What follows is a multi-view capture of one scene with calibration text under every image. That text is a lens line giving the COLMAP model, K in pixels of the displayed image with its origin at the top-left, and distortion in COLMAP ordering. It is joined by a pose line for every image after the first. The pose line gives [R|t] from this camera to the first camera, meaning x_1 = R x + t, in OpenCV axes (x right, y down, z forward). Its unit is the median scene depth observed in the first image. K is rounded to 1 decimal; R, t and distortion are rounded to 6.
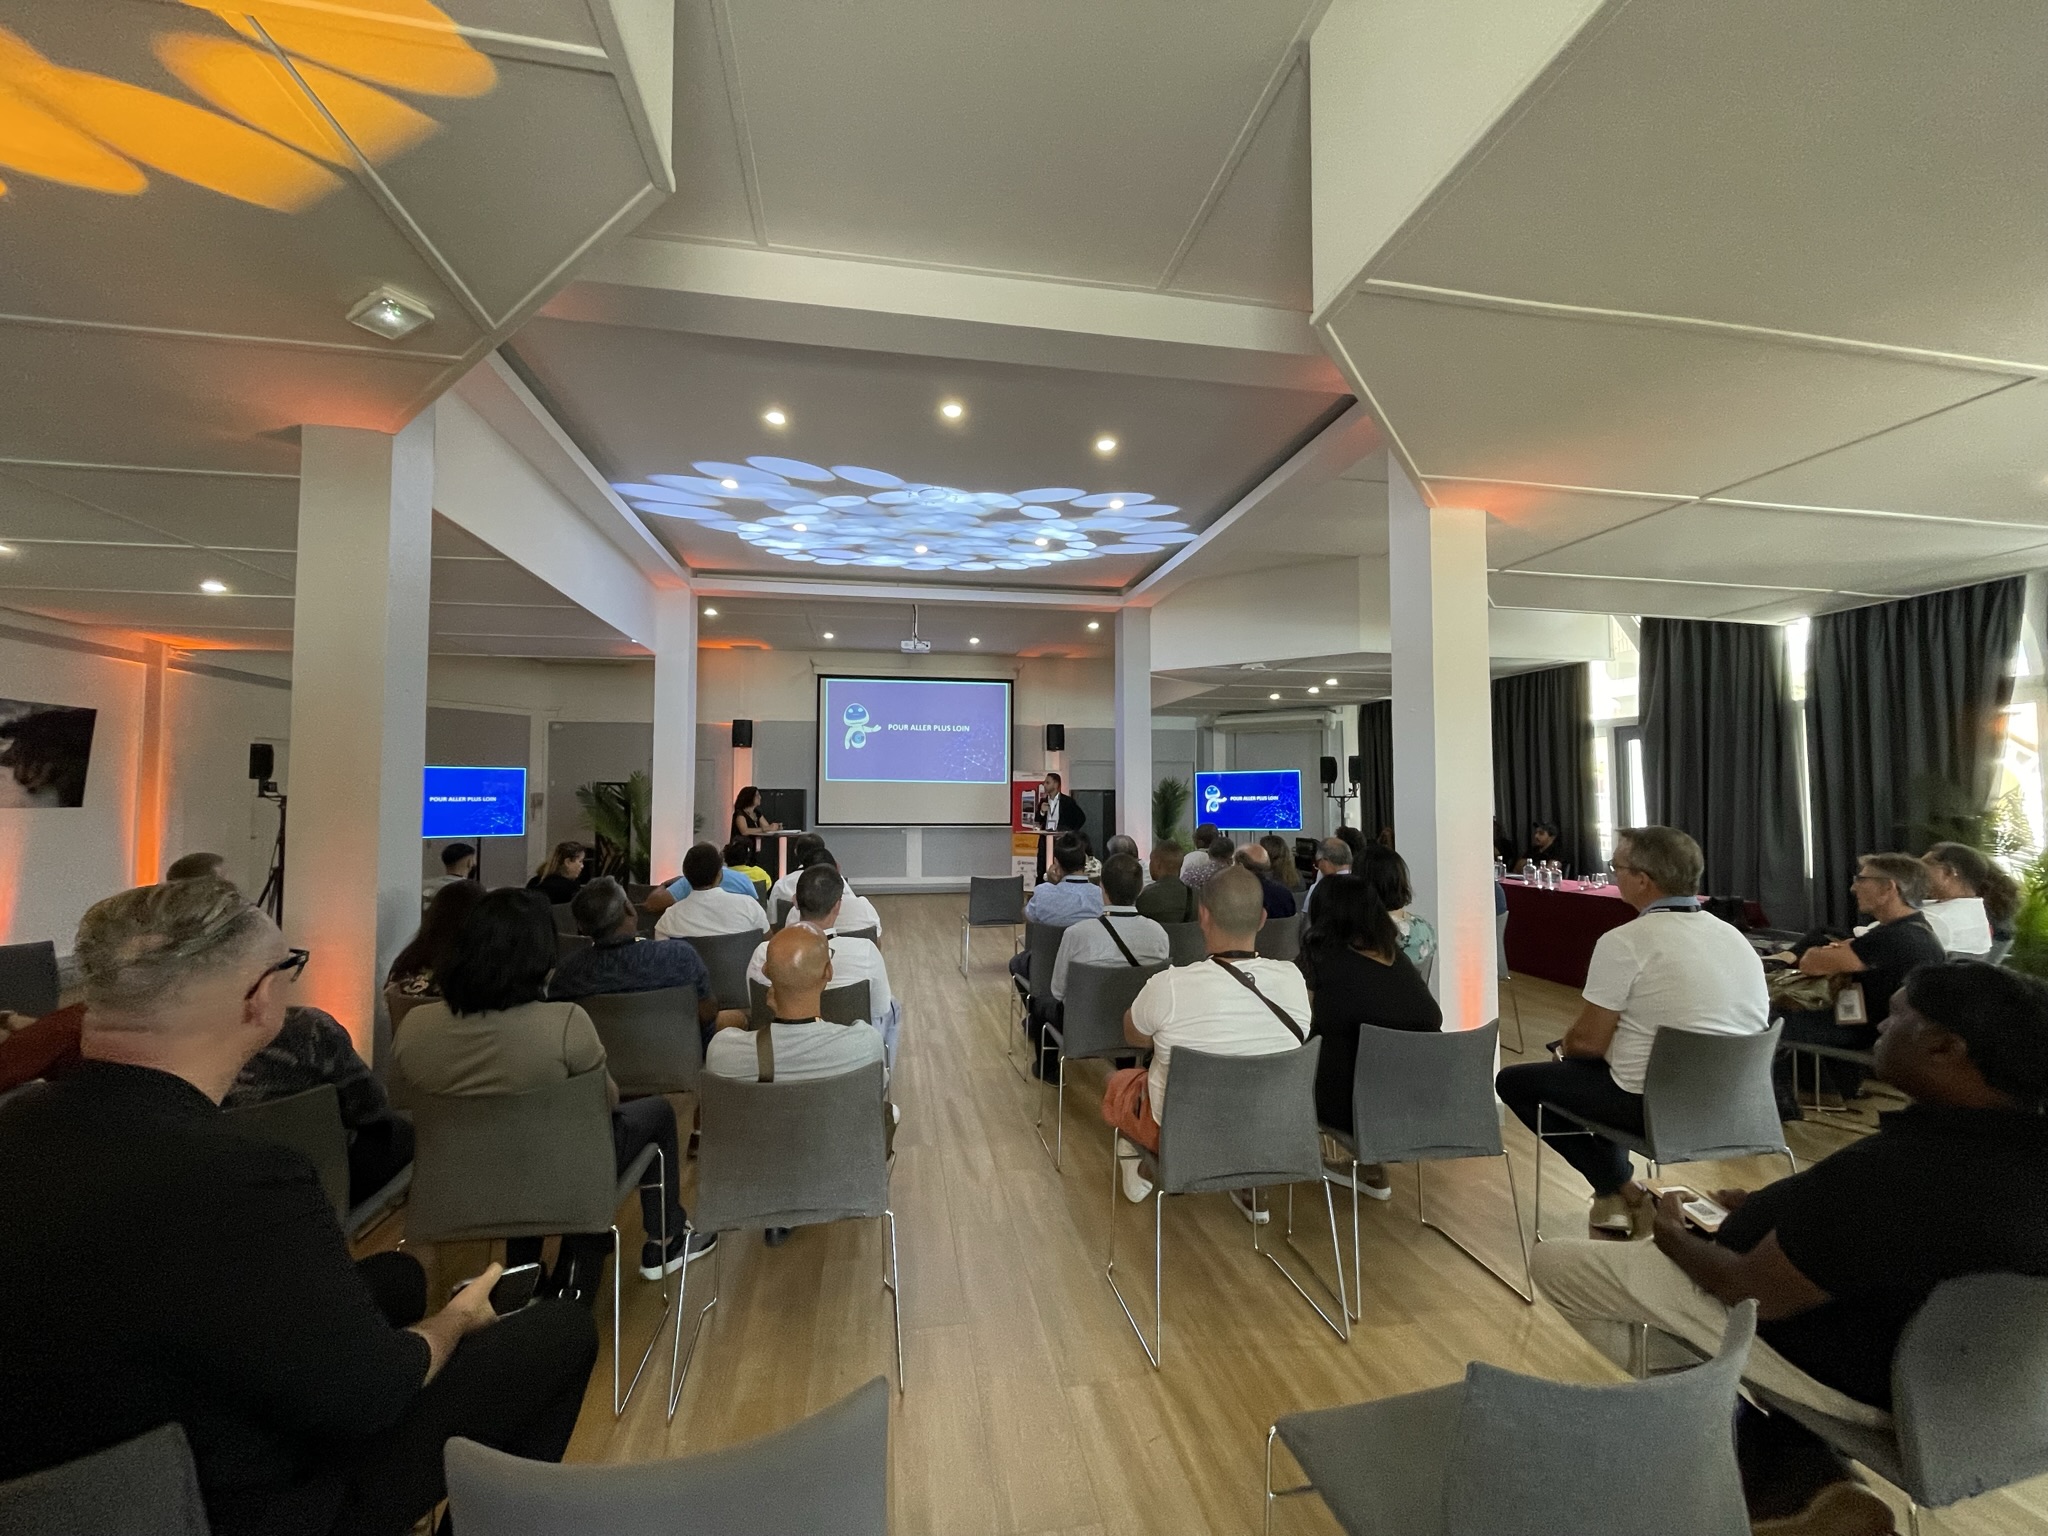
lens RADIAL K [[820.2, 0, 1026.9], [0, 820.2, 768.7], [0, 0, 1]] dist [0.000908, -0.000049]
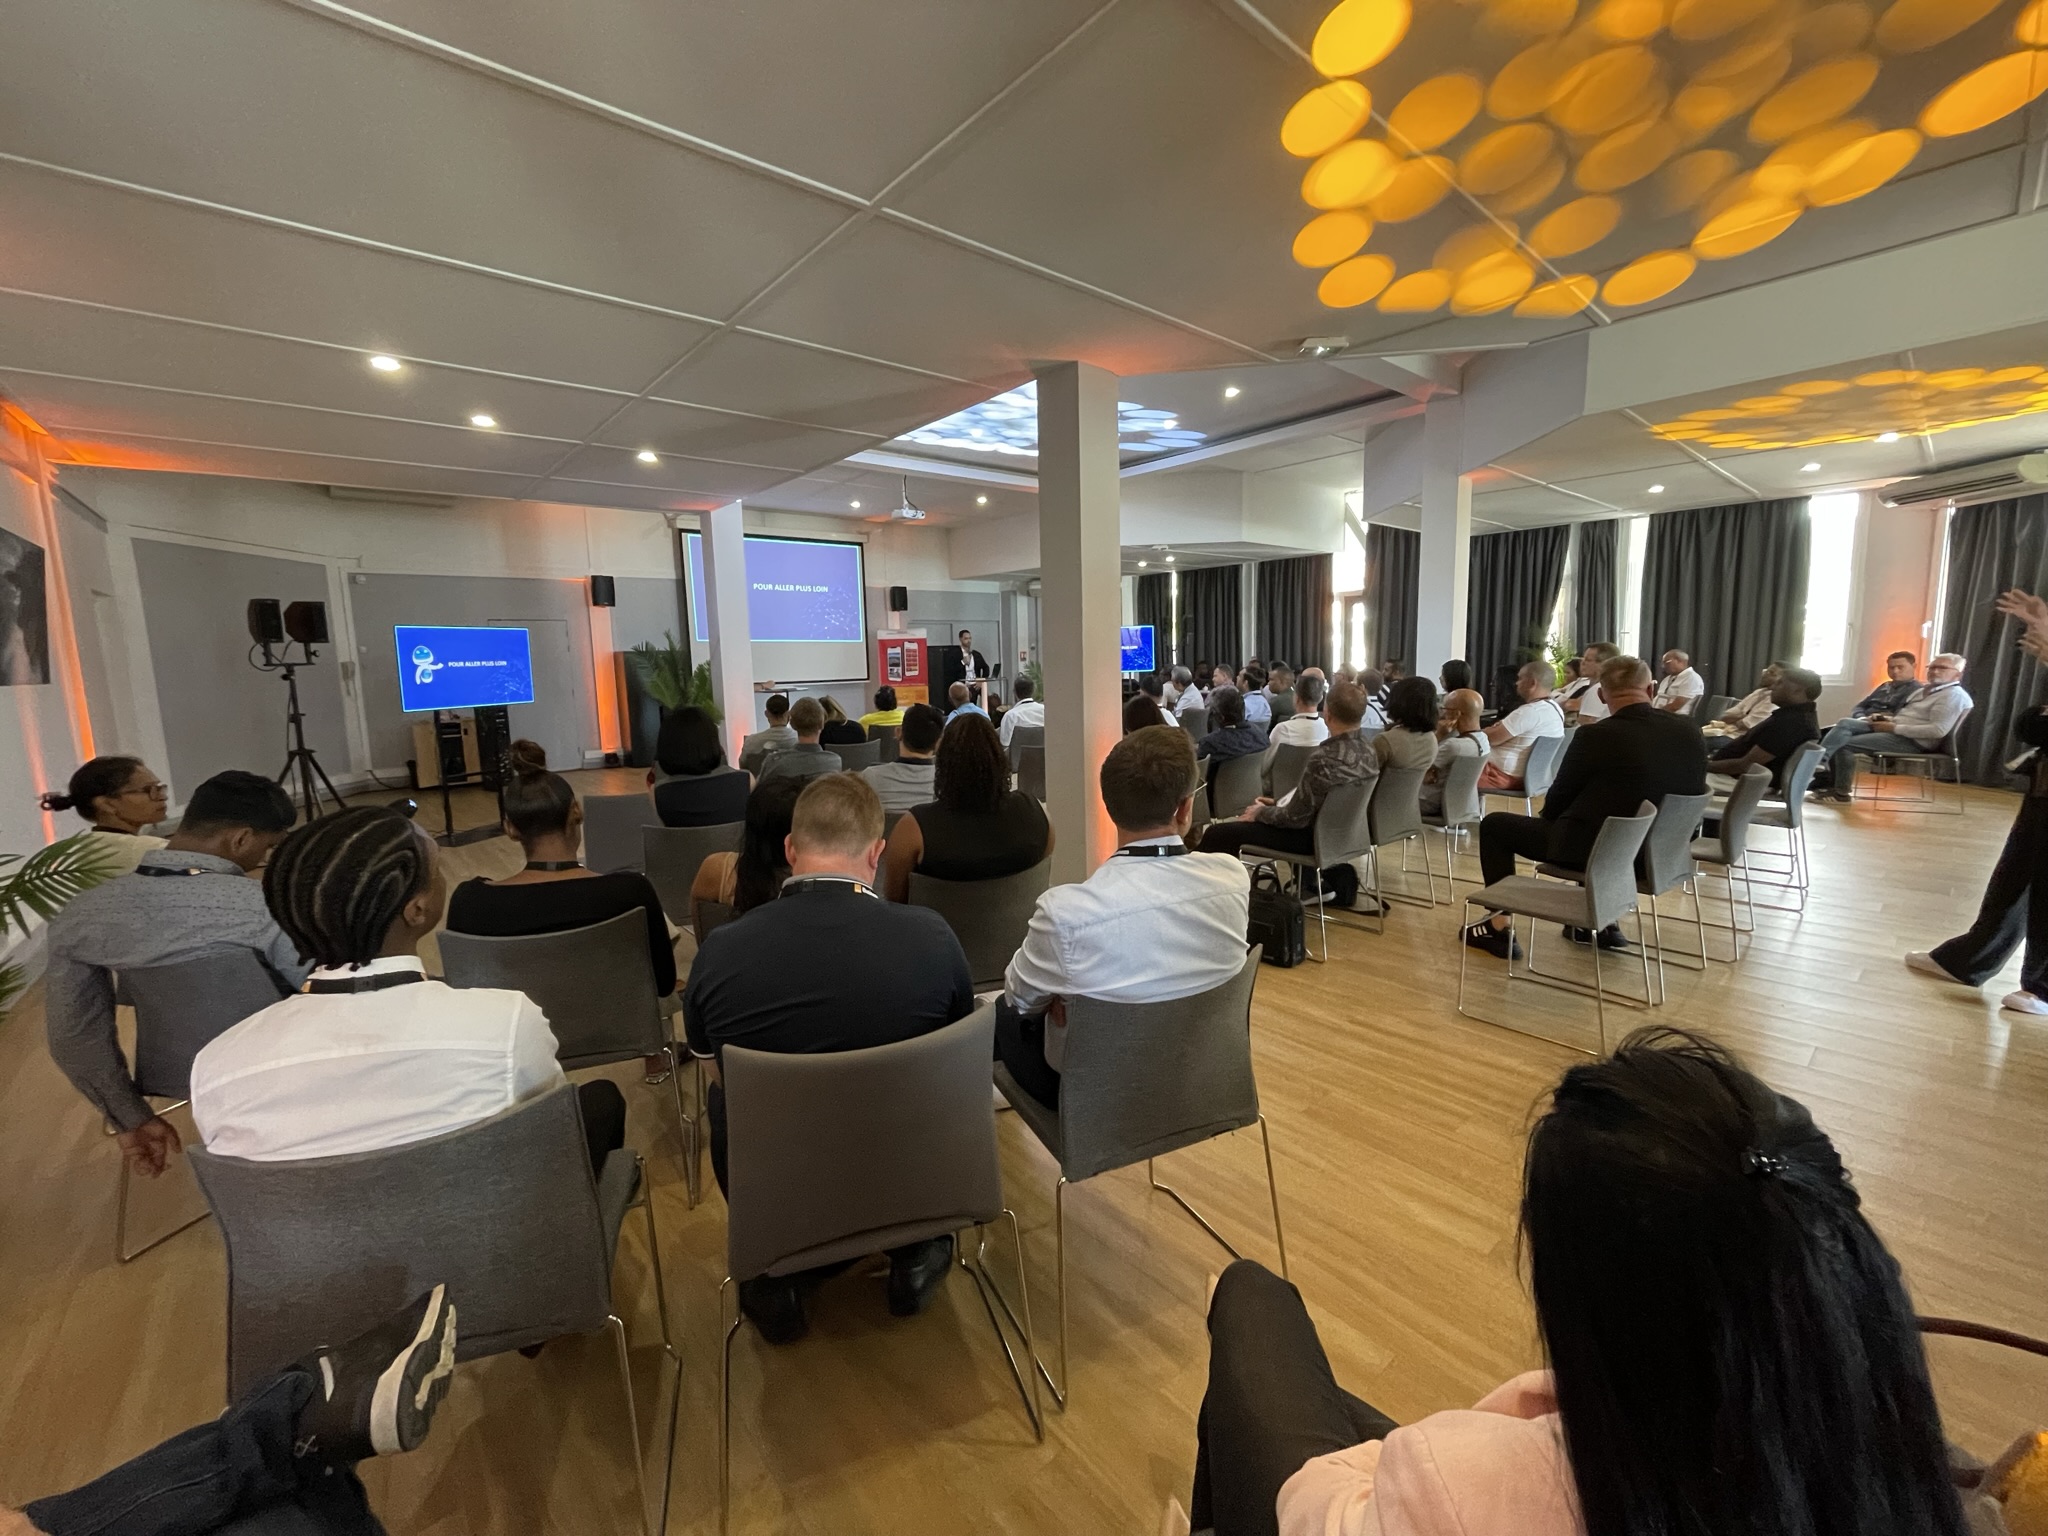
lens RADIAL K [[820.2, 0, 1032.2], [0, 820.2, 763.6], [0, 0, 1]] dist [0.000908, -0.000049]
pose [[0.856213, -0.093175, 0.508151, -0.416730], [0.011111, 0.986695, 0.162200, 0.003992], [-0.516503, -0.133231, 0.845857, -0.051715]]
